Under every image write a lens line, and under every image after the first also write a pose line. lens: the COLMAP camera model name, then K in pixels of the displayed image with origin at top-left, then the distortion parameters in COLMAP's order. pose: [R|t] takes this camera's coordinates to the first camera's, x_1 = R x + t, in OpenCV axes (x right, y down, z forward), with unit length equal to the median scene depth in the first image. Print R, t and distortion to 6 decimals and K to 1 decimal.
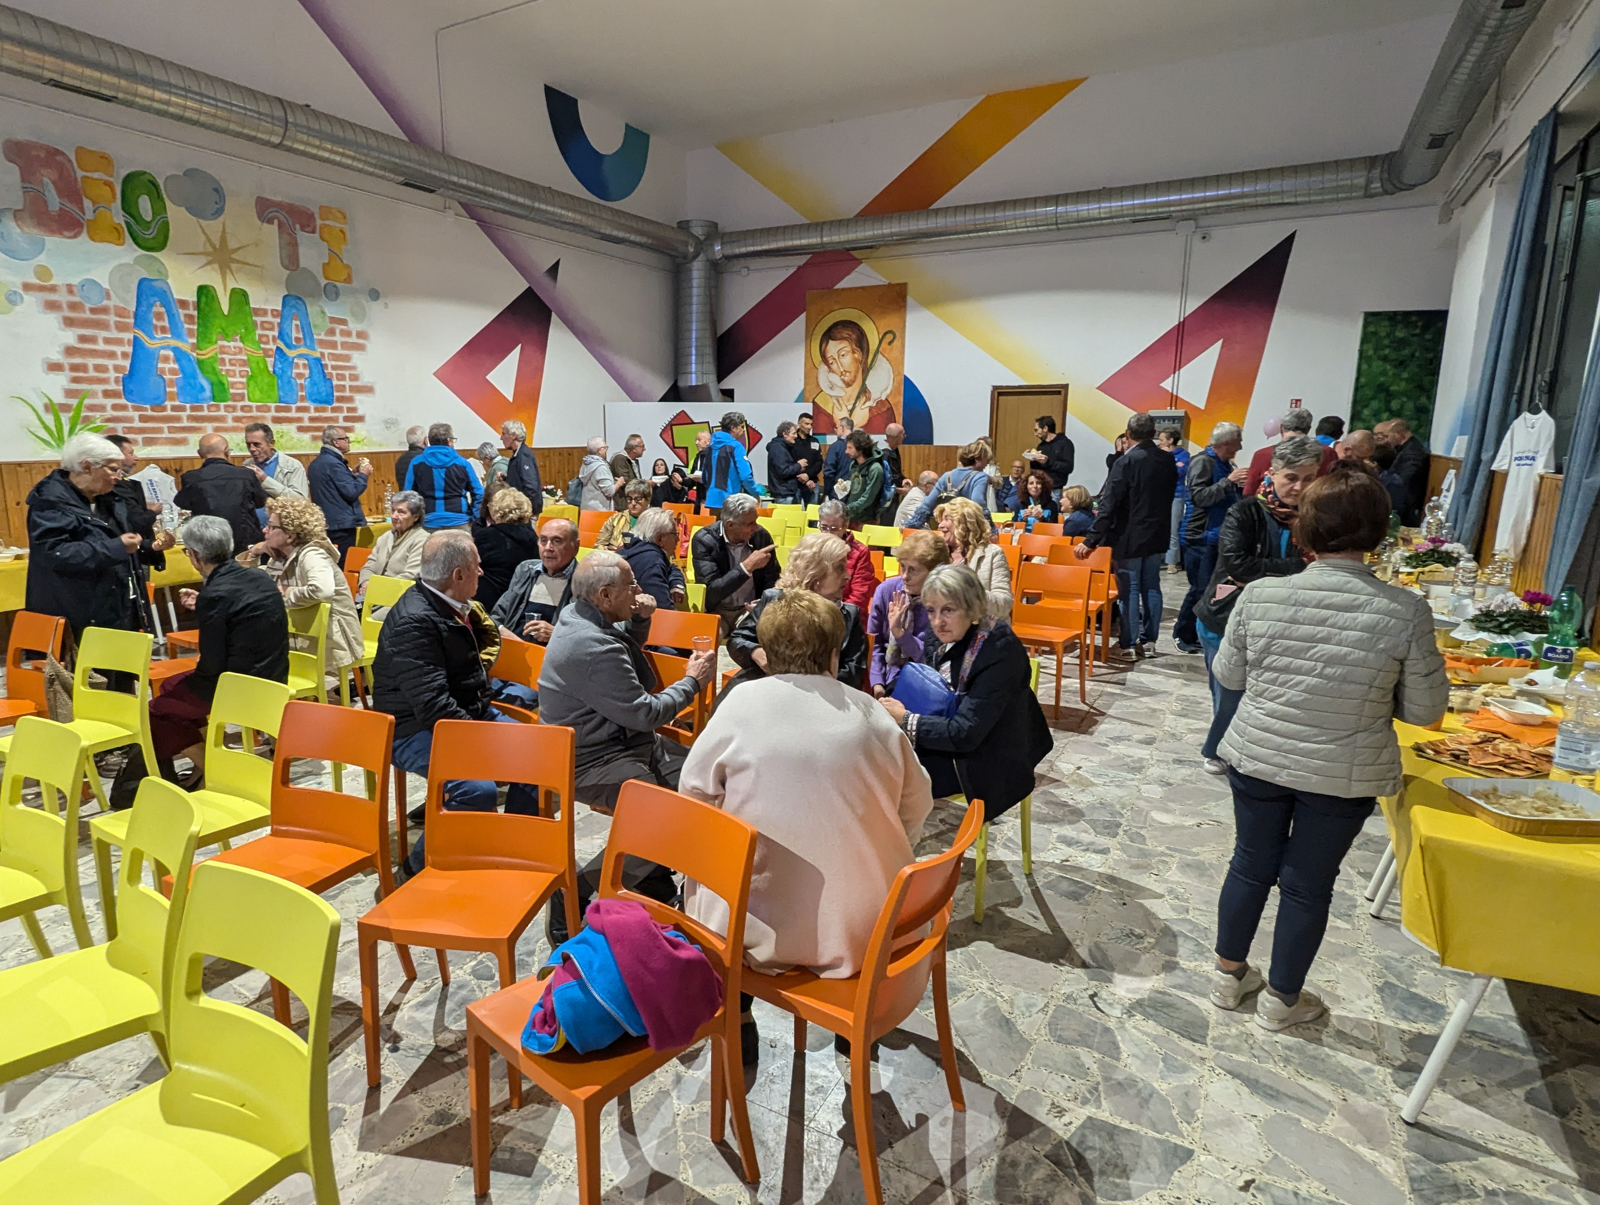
lens RADIAL K [[928.1, 0, 773.8], [0, 928.1, 609.1], [0, 0, 1]] dist [0.022523, -0.002017]
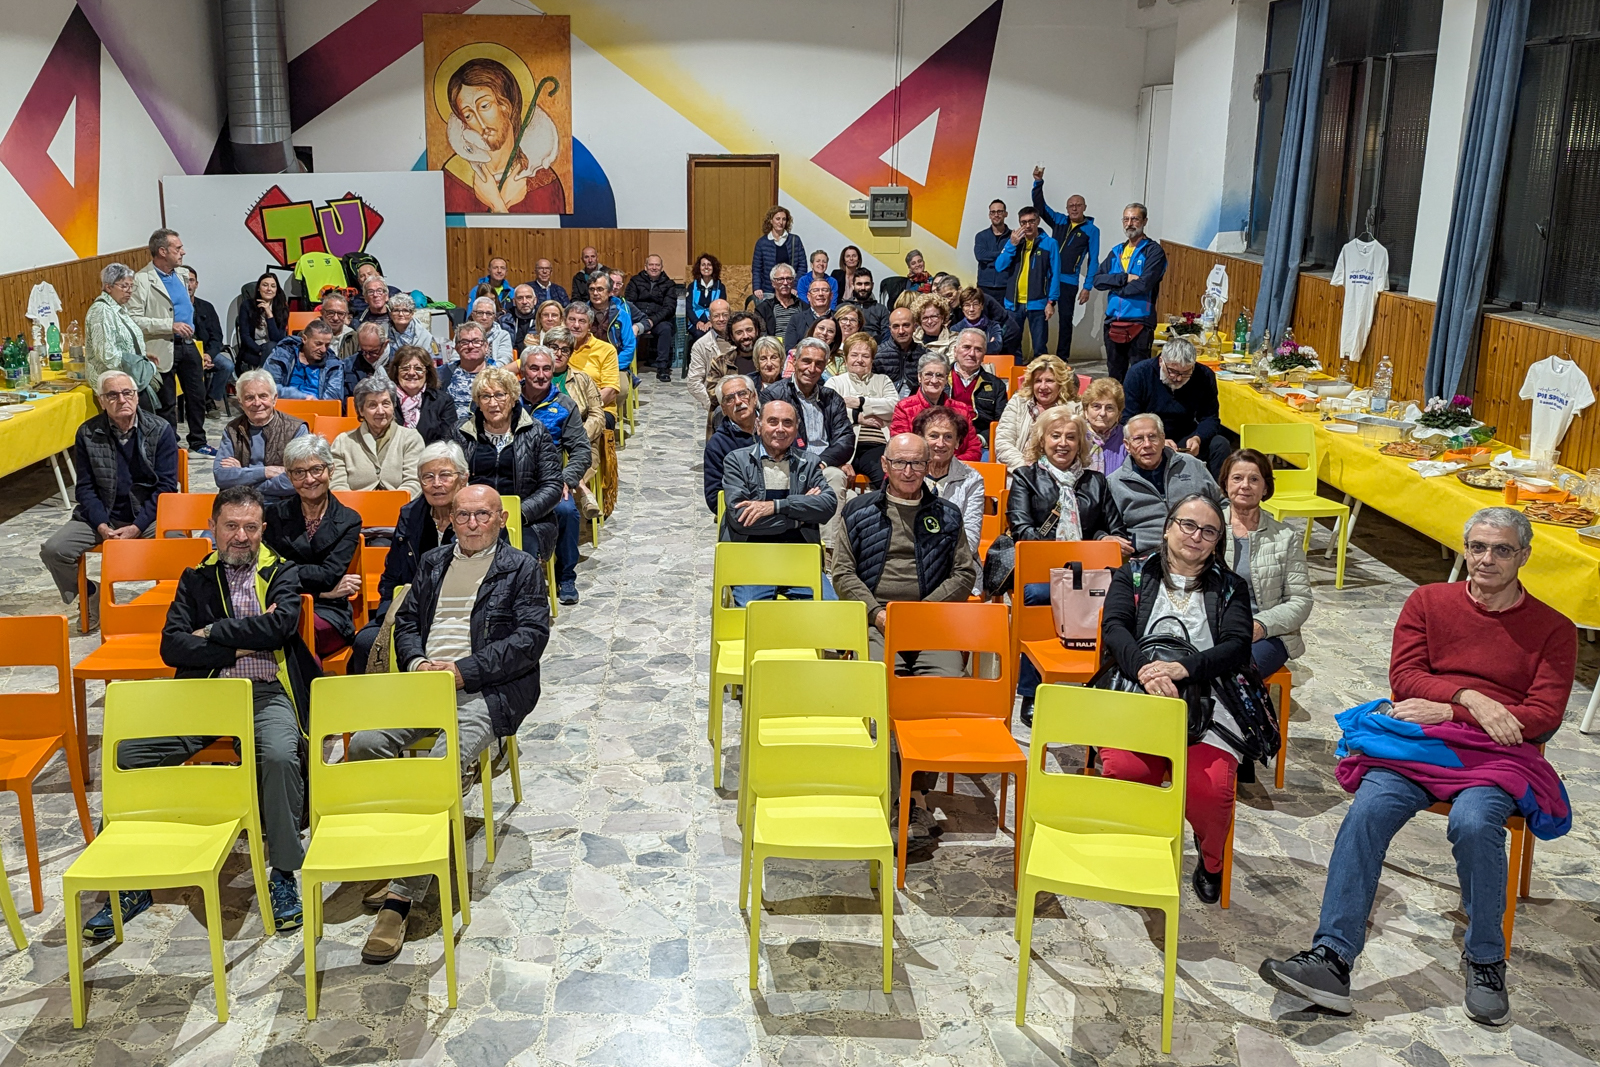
lens RADIAL K [[1420.6, 0, 766.9], [0, 1420.6, 471.9], [0, 0, 1]] dist [0.063287, 0.001708]
pose [[0.854447, -0.115909, 0.506445, -0.353522], [0.093110, 0.993177, 0.070217, -0.046701], [-0.511128, -0.012842, 0.859409, -0.091978]]
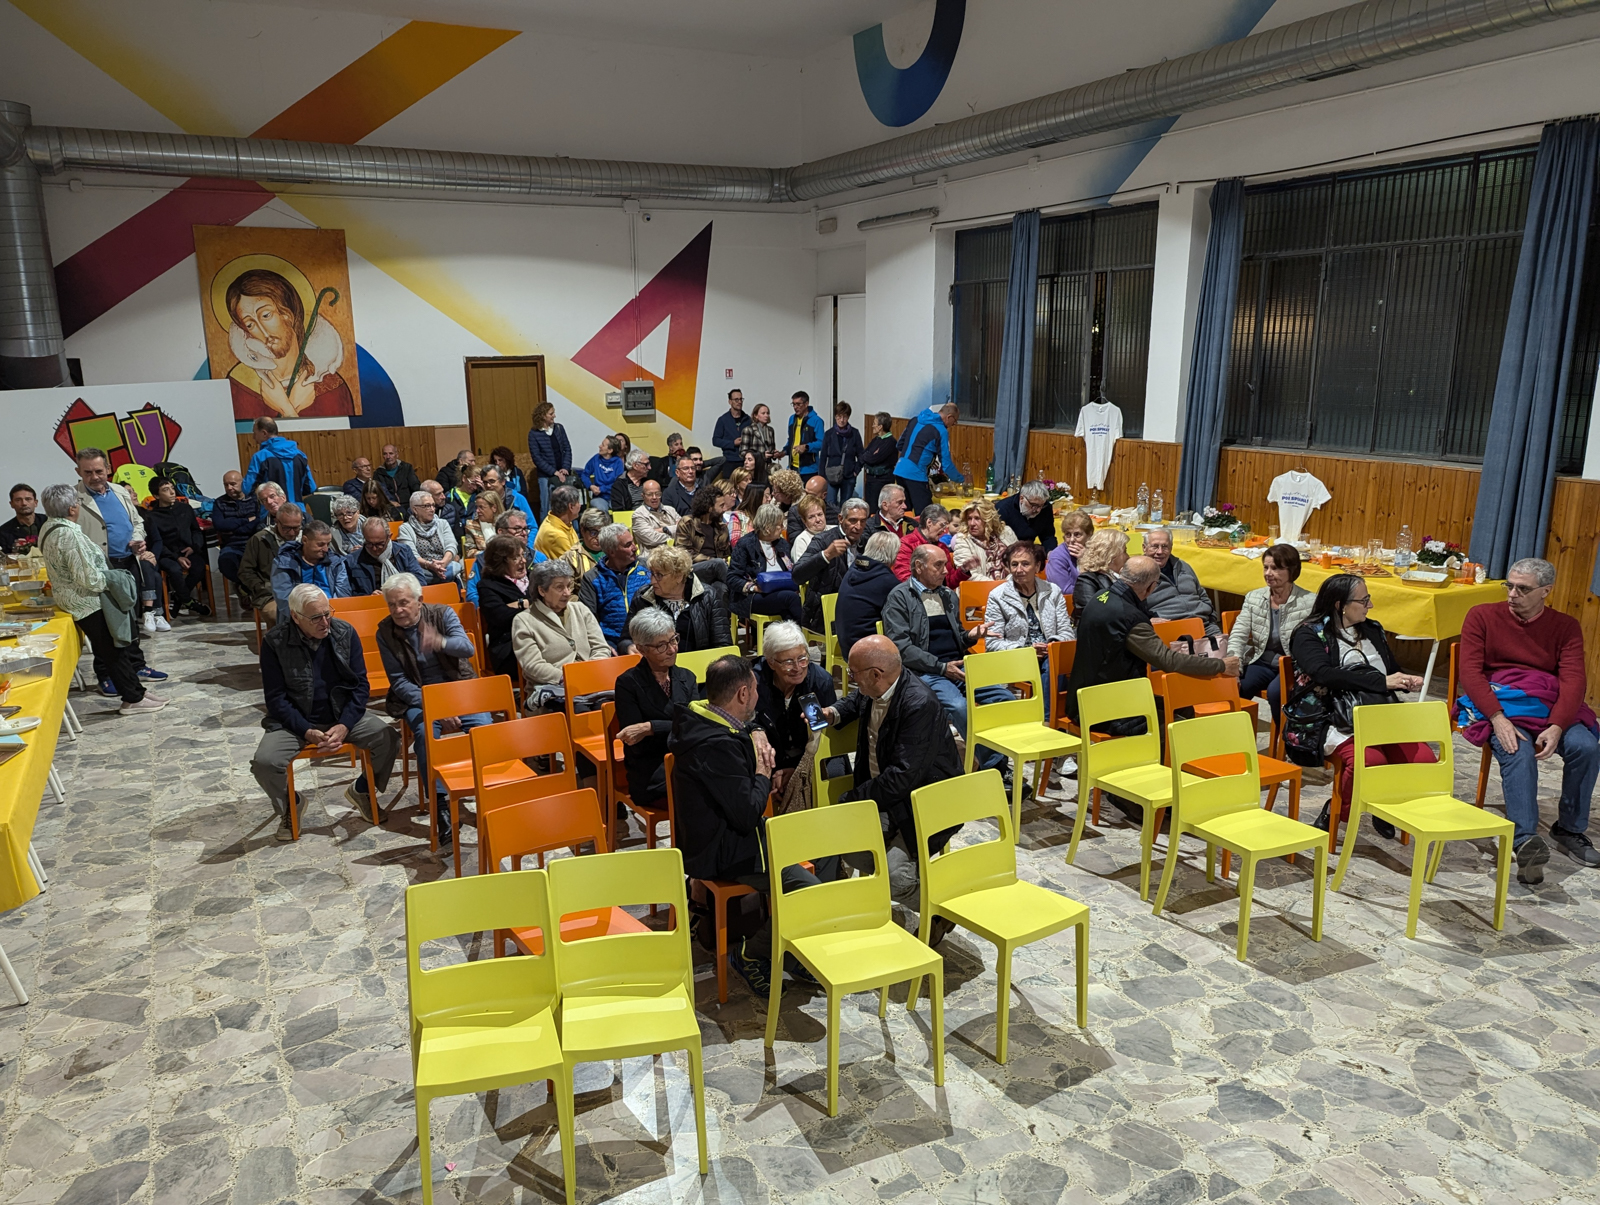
lens RADIAL K [[1193.1, 0, 797.2], [0, 1193.1, 636.7], [0, 0, 1]] dist [0.065371, -0.023210]
pose [[0.553096, -0.212672, 0.805516, -0.564789], [0.174746, 0.974976, 0.137426, -0.079071], [-0.814585, 0.064751, 0.576419, 0.088626]]
